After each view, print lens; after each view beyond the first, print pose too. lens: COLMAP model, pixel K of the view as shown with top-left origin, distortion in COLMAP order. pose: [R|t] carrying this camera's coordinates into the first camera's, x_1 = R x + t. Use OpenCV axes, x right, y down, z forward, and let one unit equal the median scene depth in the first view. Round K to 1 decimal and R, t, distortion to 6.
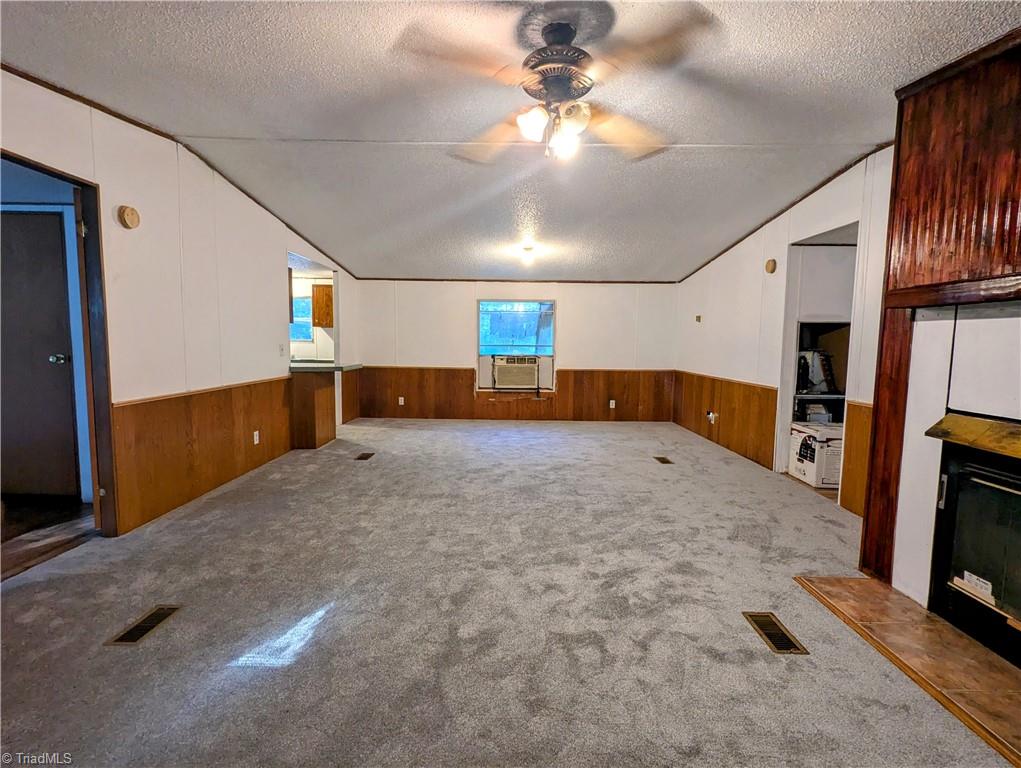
lens RADIAL K [[482.9, 0, 507.6], [0, 482.9, 383.4], [0, 0, 1]] dist [0.001955, -0.000124]
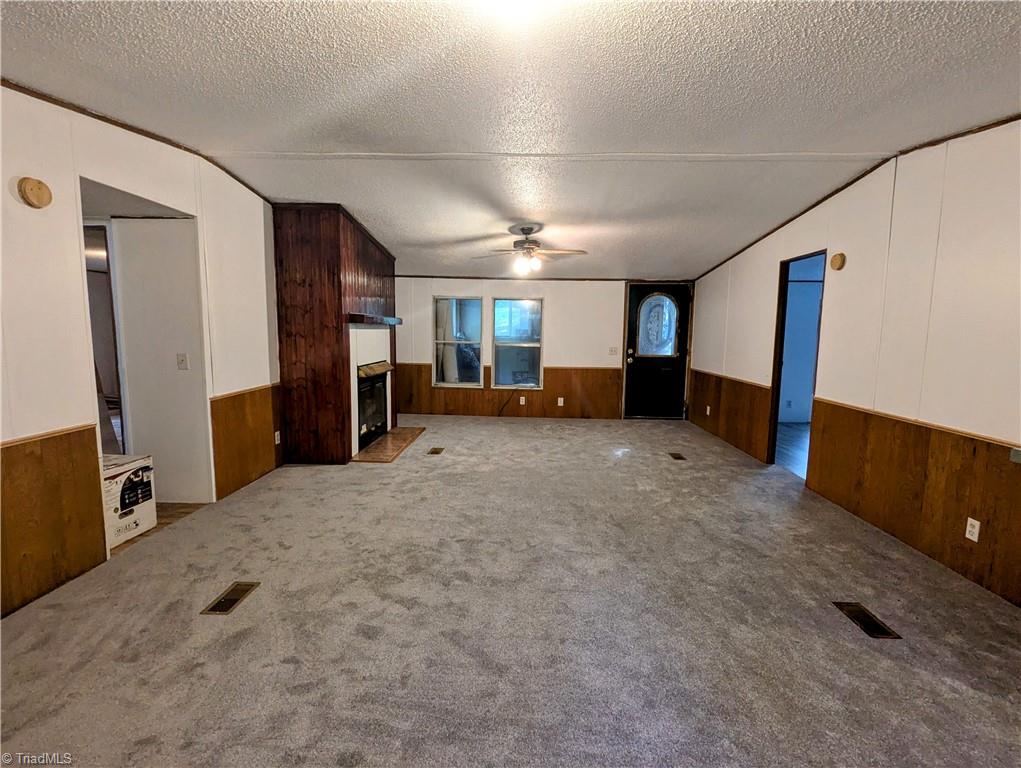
lens RADIAL K [[482.9, 0, 509.0], [0, 482.9, 383.9], [0, 0, 1]] dist [0.001955, -0.000124]
pose [[-0.999108, -0.031629, 0.027982, 0.080930], [-0.025376, 0.979292, 0.200858, -0.320851], [-0.033756, 0.199968, -0.979221, 2.961082]]
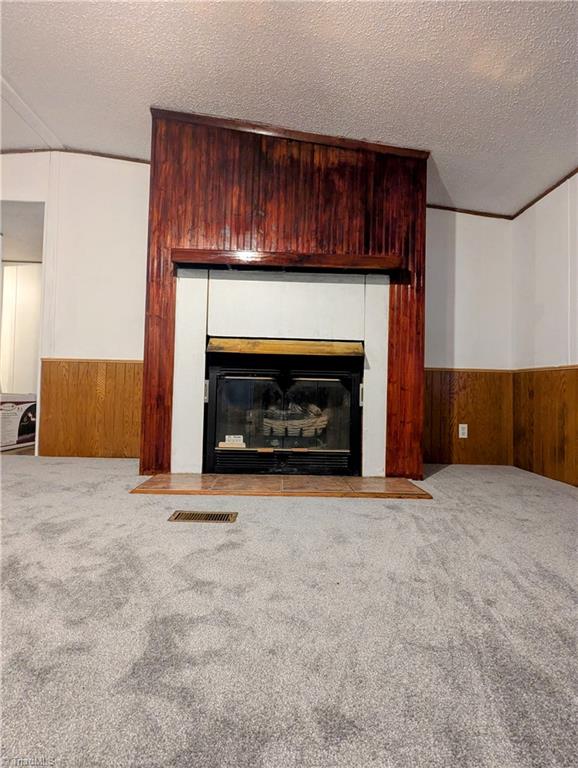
lens RADIAL K [[363.2, 0, 287.0], [0, 363.2, 383.6], [0, 0, 1]] dist [0.001955, -0.000124]
pose [[-0.026643, 0.008529, 0.999609, -0.224040], [0.061735, 0.998069, -0.006871, 0.201905], [-0.997737, 0.061528, -0.027118, 0.700286]]
